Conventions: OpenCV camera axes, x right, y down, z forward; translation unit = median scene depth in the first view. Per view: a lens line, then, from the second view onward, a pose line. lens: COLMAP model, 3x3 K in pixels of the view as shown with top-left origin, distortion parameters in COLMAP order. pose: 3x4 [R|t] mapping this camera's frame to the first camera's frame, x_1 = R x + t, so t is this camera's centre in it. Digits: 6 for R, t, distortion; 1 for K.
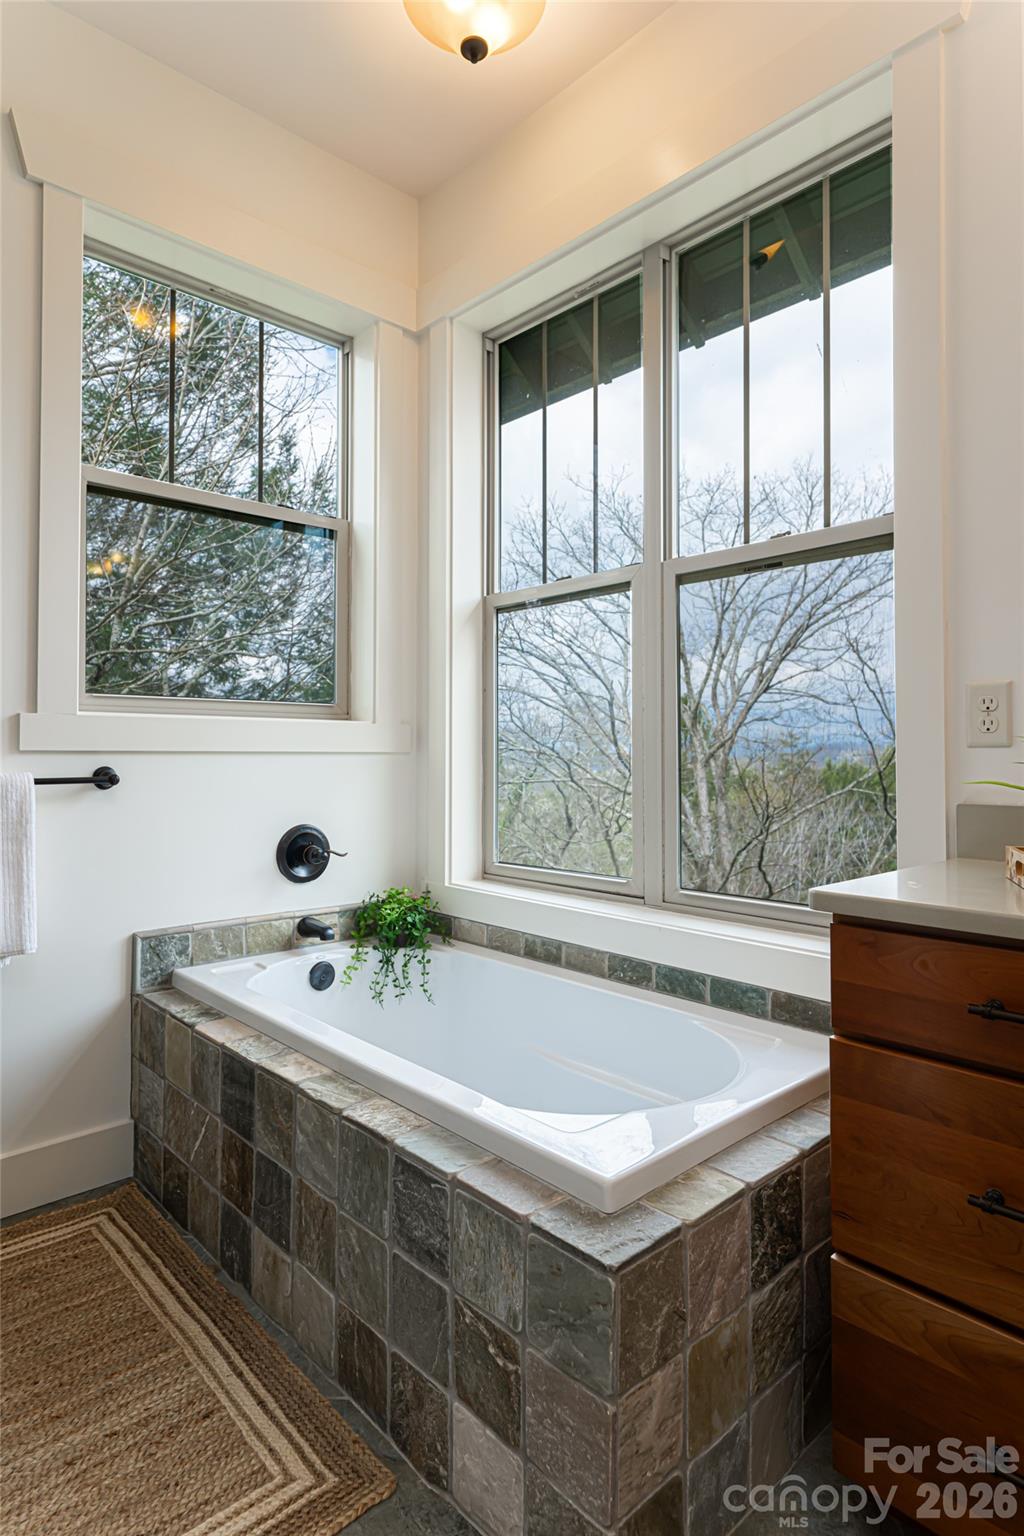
lens RADIAL K [[854.1, 0, 512.3], [0, 854.1, 737.9], [0, 0, 1]] dist [-0.003324, 0.000376]
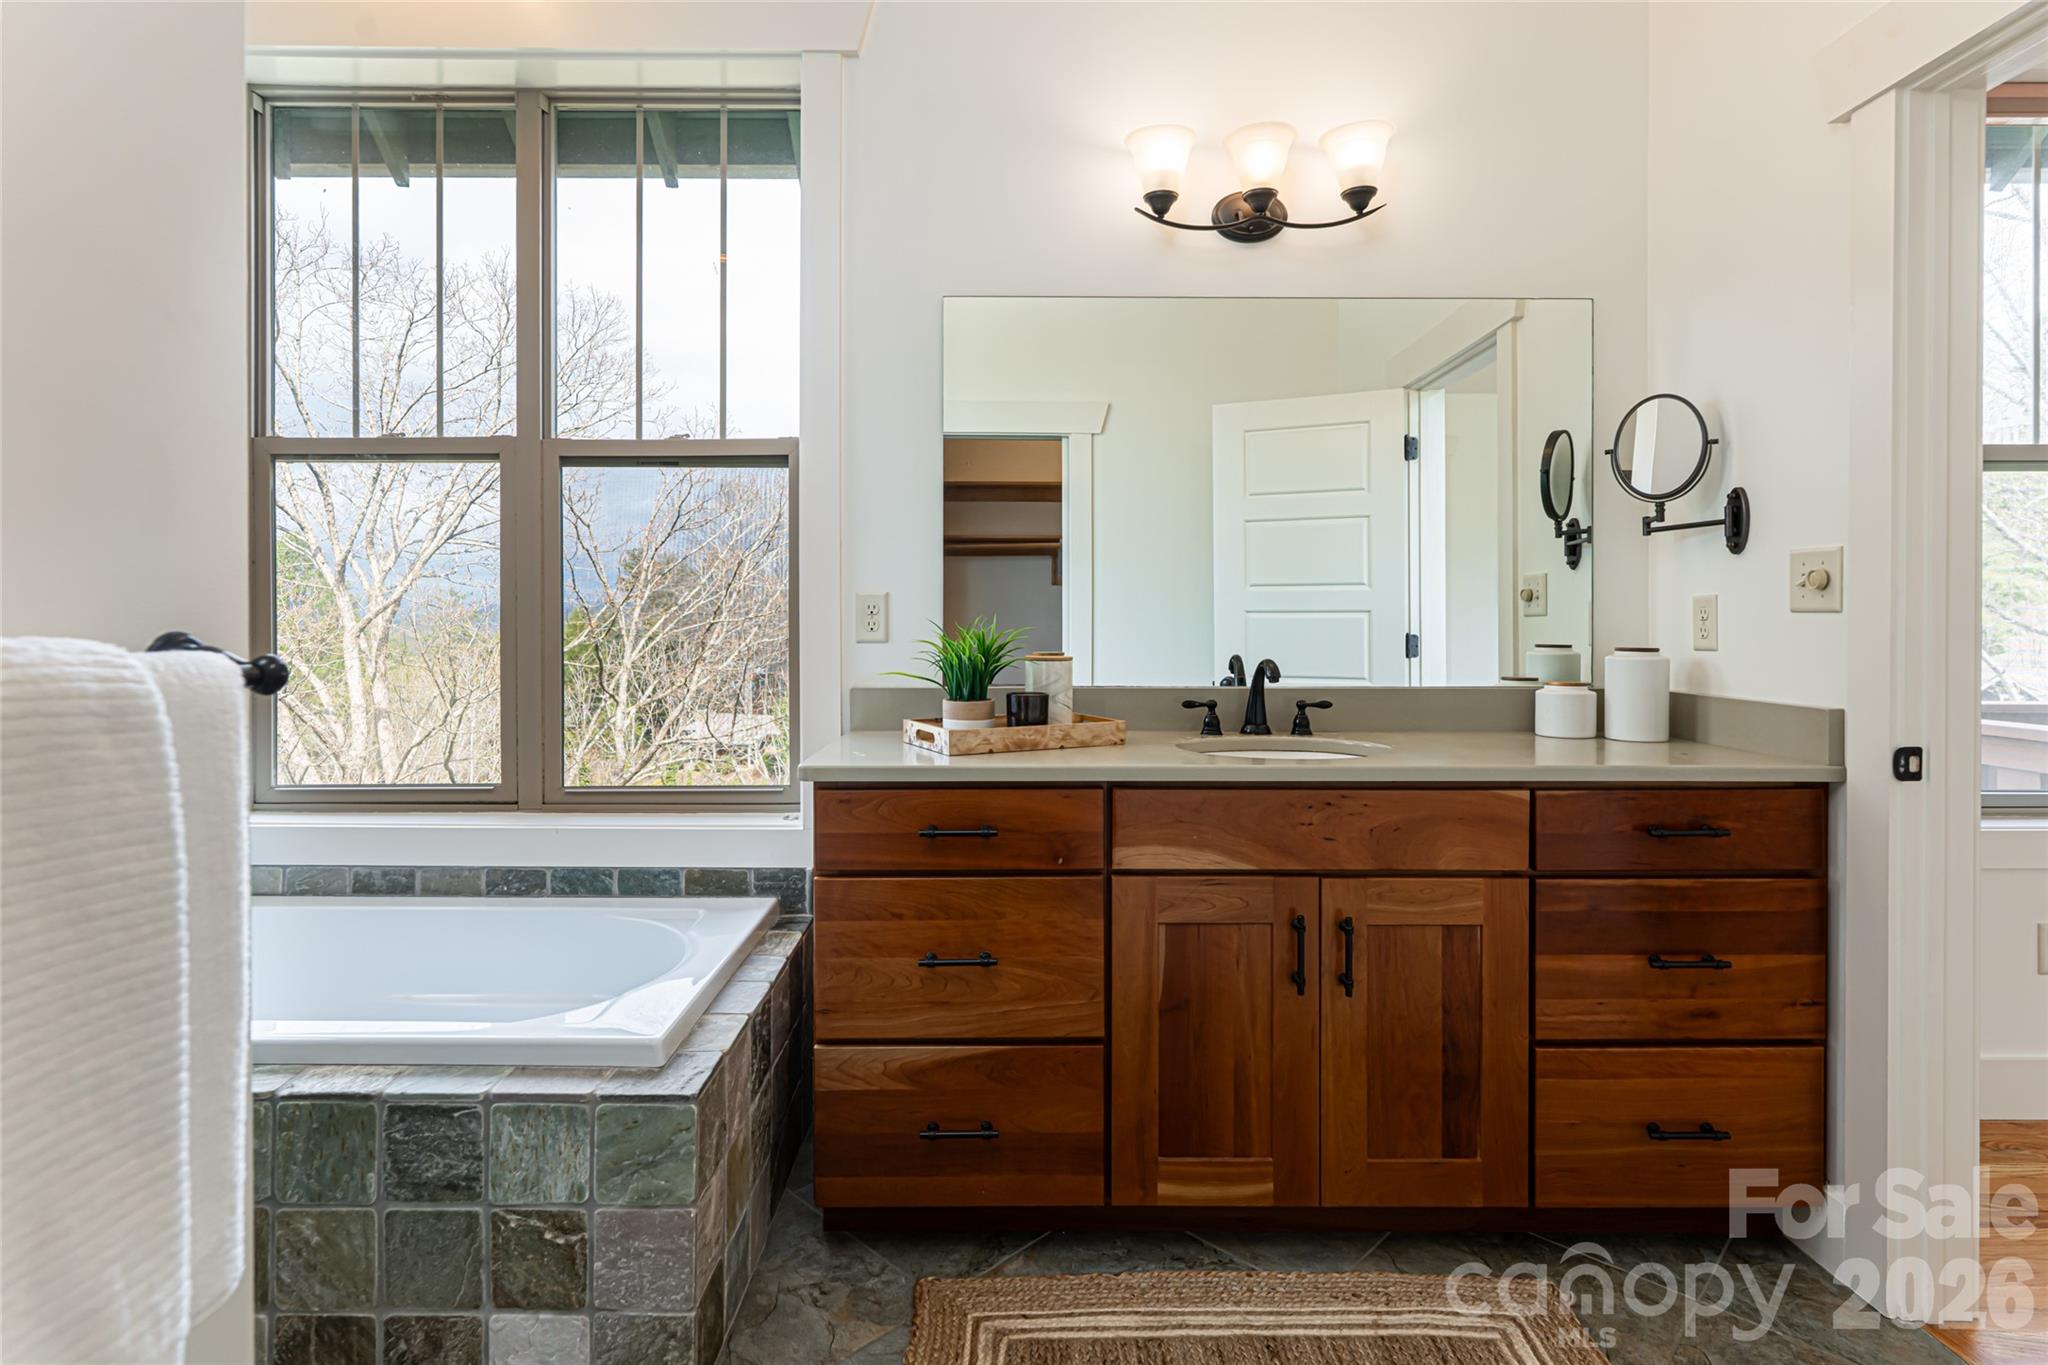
lens RADIAL K [[976.0, 0, 1024.1], [0, 976.0, 625.7], [0, 0, 1]] dist [0.000488, 0.000253]
pose [[0.678520, -0.003233, 0.734575, -0.459471], [-0.014802, 0.999727, 0.018073, -0.057030], [-0.734433, -0.023136, 0.678287, -0.205880]]
